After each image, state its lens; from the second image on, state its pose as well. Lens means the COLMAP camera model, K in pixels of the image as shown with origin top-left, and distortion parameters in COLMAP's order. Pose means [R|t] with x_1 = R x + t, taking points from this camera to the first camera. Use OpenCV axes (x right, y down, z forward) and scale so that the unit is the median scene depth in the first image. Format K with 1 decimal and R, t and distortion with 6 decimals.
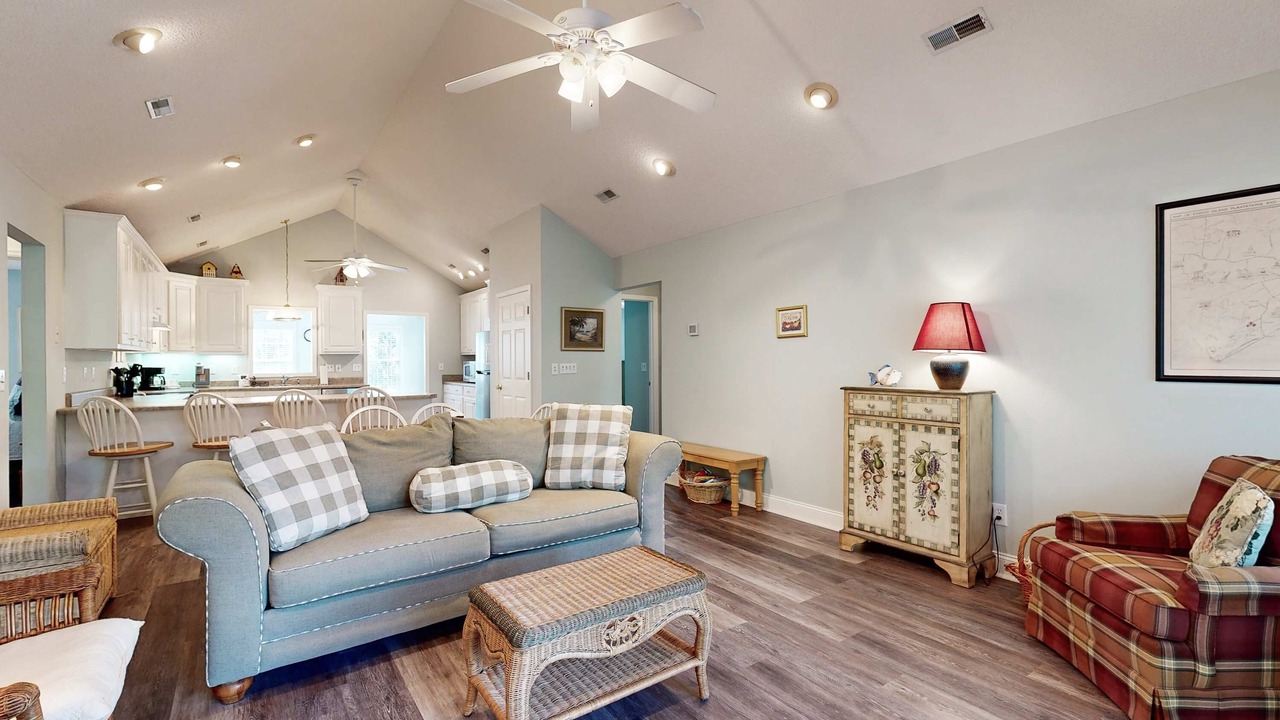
lens RADIAL K [[561.5, 0, 646.4], [0, 561.5, 356.7], [0, 0, 1]] dist [-0.001074, 0.000772]
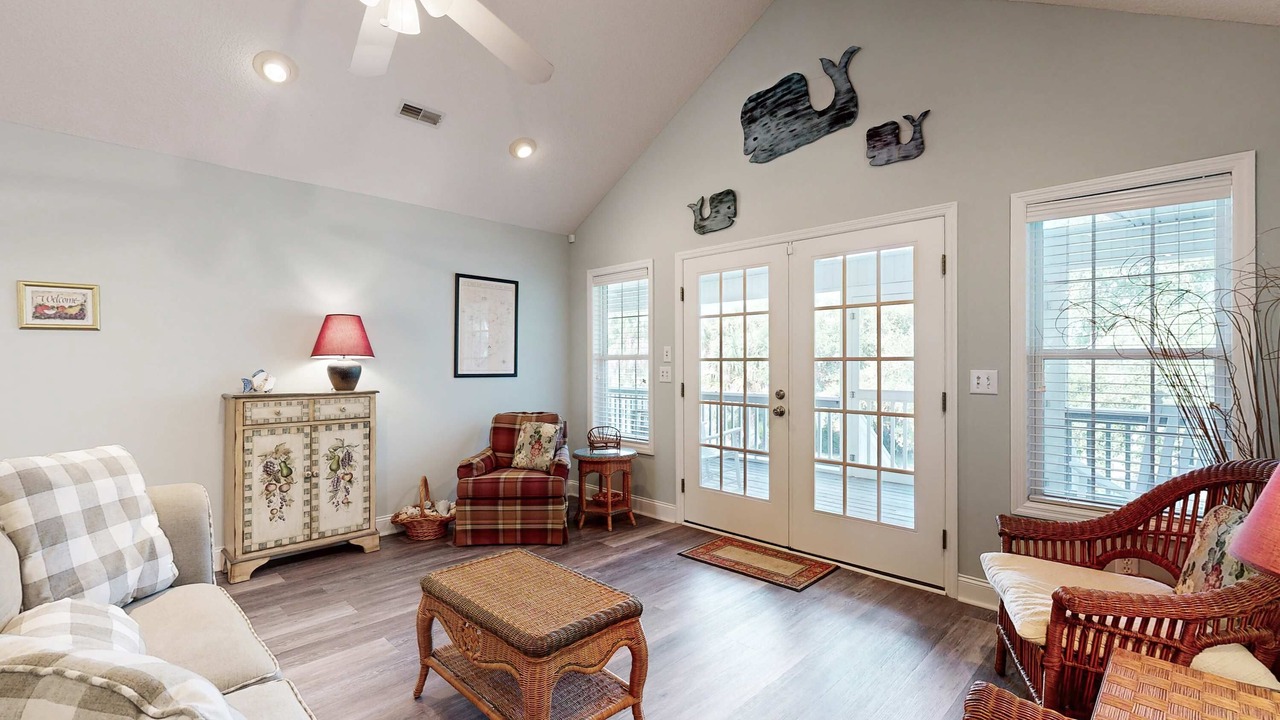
lens RADIAL K [[561.5, 0, 643.1], [0, 561.5, 362.3], [0, 0, 1]] dist [-0.001074, 0.000772]
pose [[-0.175114, 0.007294, 0.984521, -0.666983], [-0.007358, 0.999935, -0.008717, 0.006437], [-0.984521, -0.008770, -0.175049, 0.582539]]
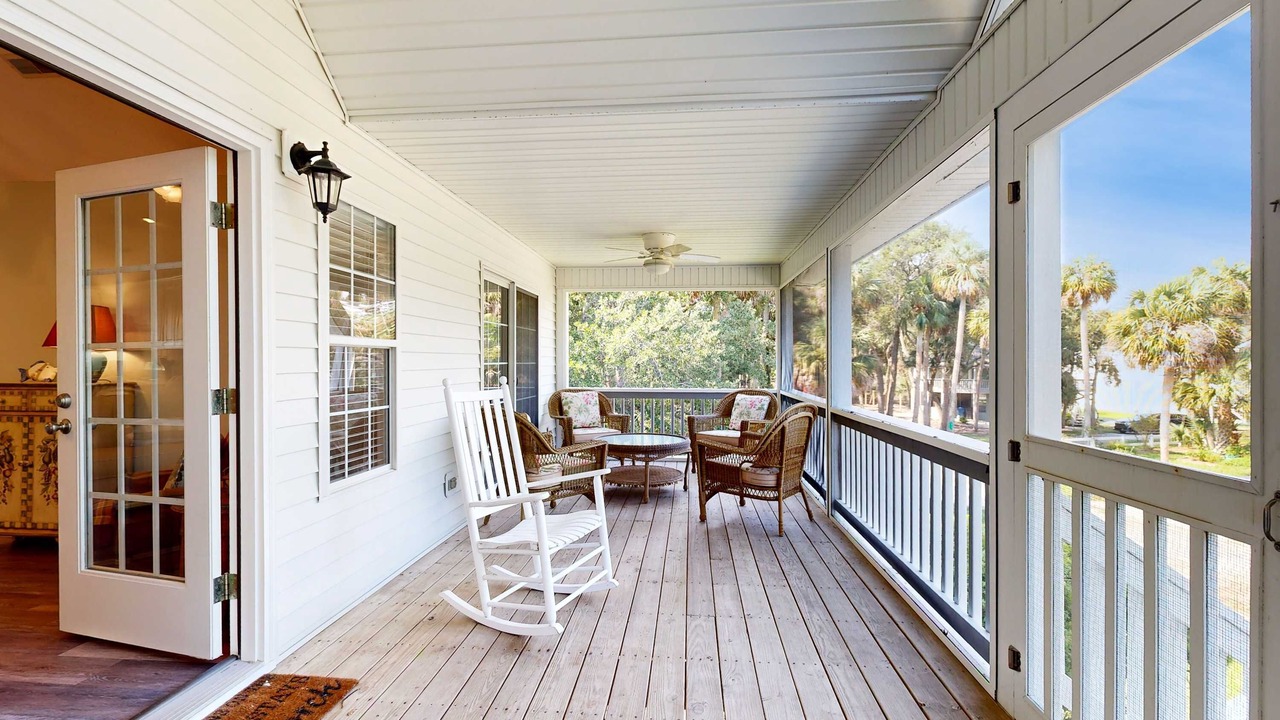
lens RADIAL K [[561.5, 0, 641.8], [0, 561.5, 359.7], [0, 0, 1]] dist [-0.001074, 0.000772]
pose [[0.656935, 0.005487, 0.753927, 0.411618], [-0.009052, 0.999959, 0.000610, 0.002564], [-0.753893, -0.007225, 0.656957, -0.540564]]
